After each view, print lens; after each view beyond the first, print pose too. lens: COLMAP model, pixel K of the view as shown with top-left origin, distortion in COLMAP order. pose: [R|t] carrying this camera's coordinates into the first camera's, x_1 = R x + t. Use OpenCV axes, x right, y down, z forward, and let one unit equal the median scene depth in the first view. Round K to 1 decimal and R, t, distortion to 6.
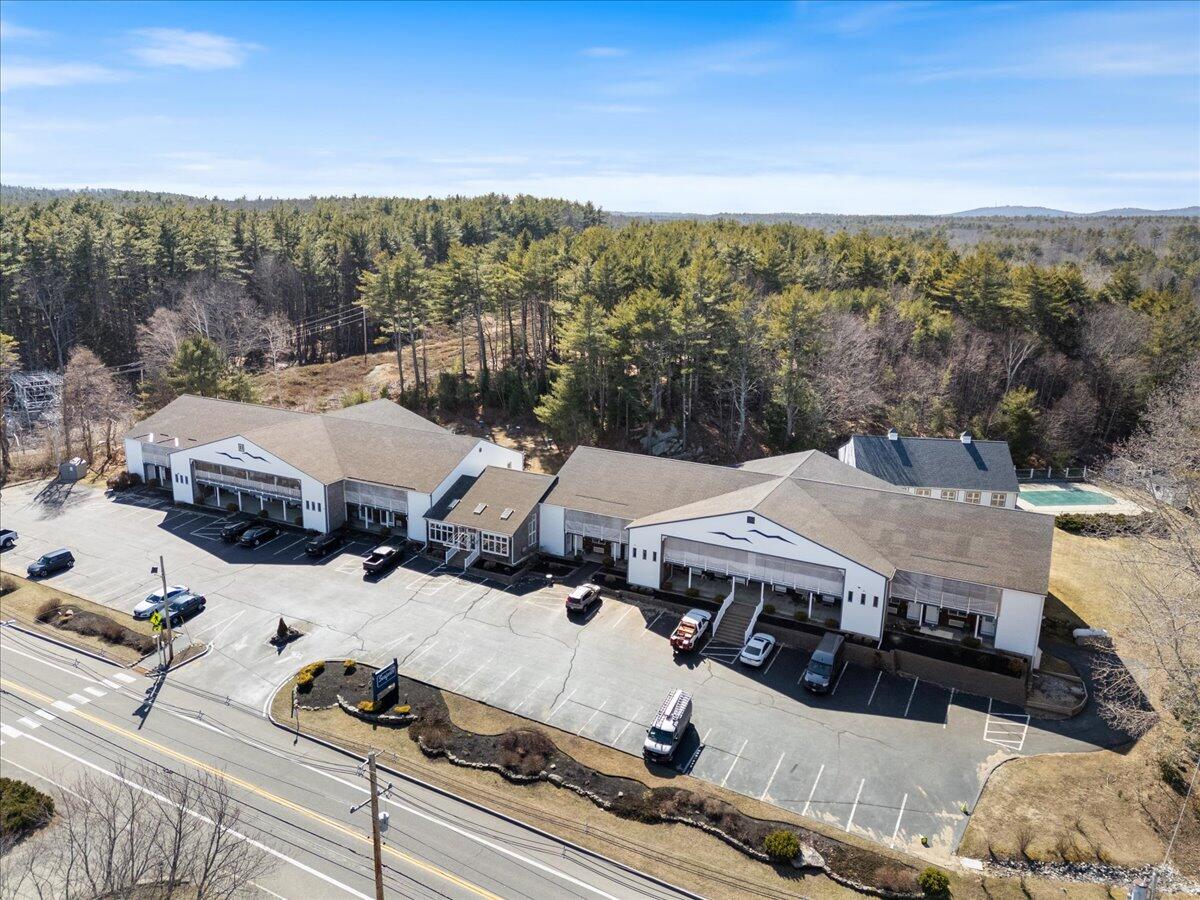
lens RADIAL K [[861.3, 0, 601.4], [0, 861.3, 445.6], [0, 0, 1]] dist [0.050011, -0.006384]
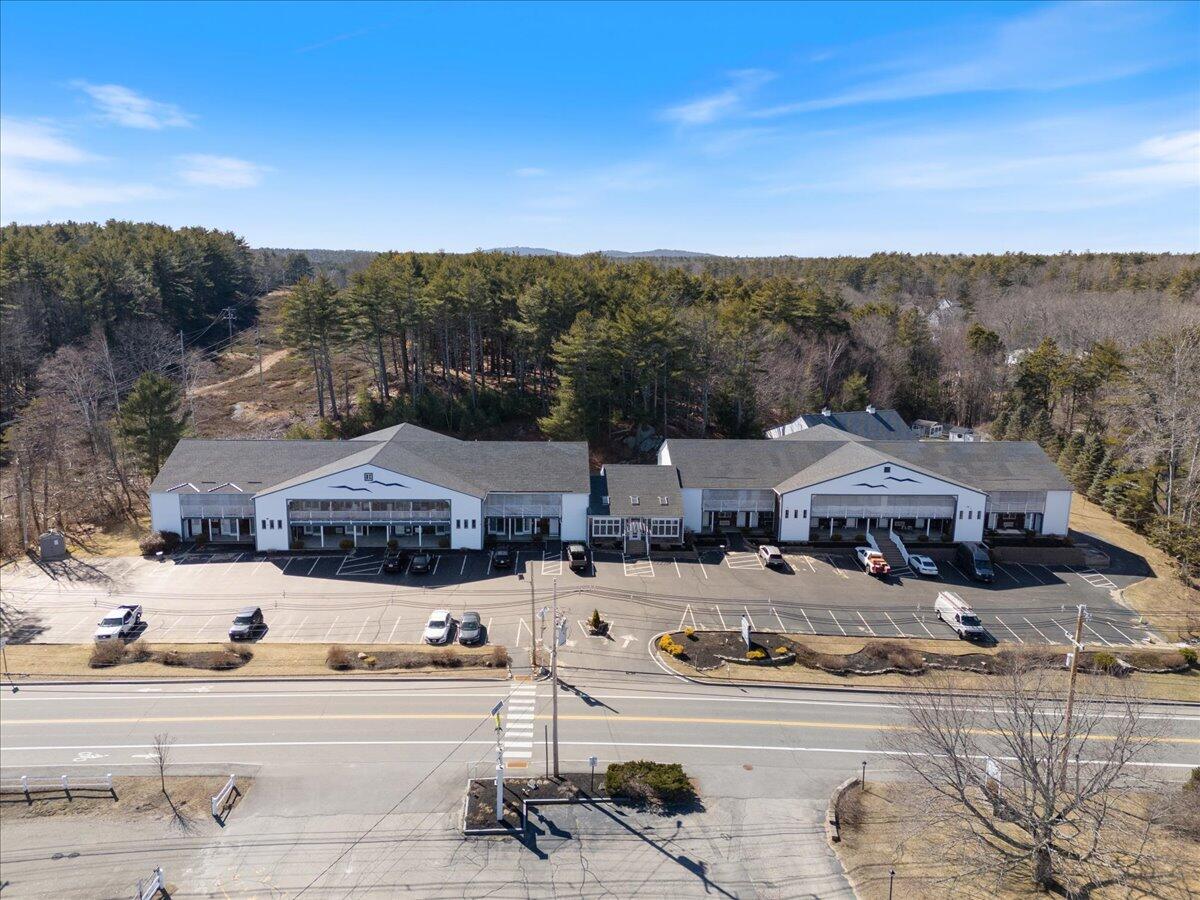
lens RADIAL K [[861.3, 0, 602.9], [0, 861.3, 450.5], [0, 0, 1]] dist [0.050011, -0.006384]
pose [[0.875453, -0.106594, 0.471401, -0.719866], [0.122389, 0.992478, -0.002872, 0.008885], [-0.467549, 0.060208, 0.881914, 0.054791]]
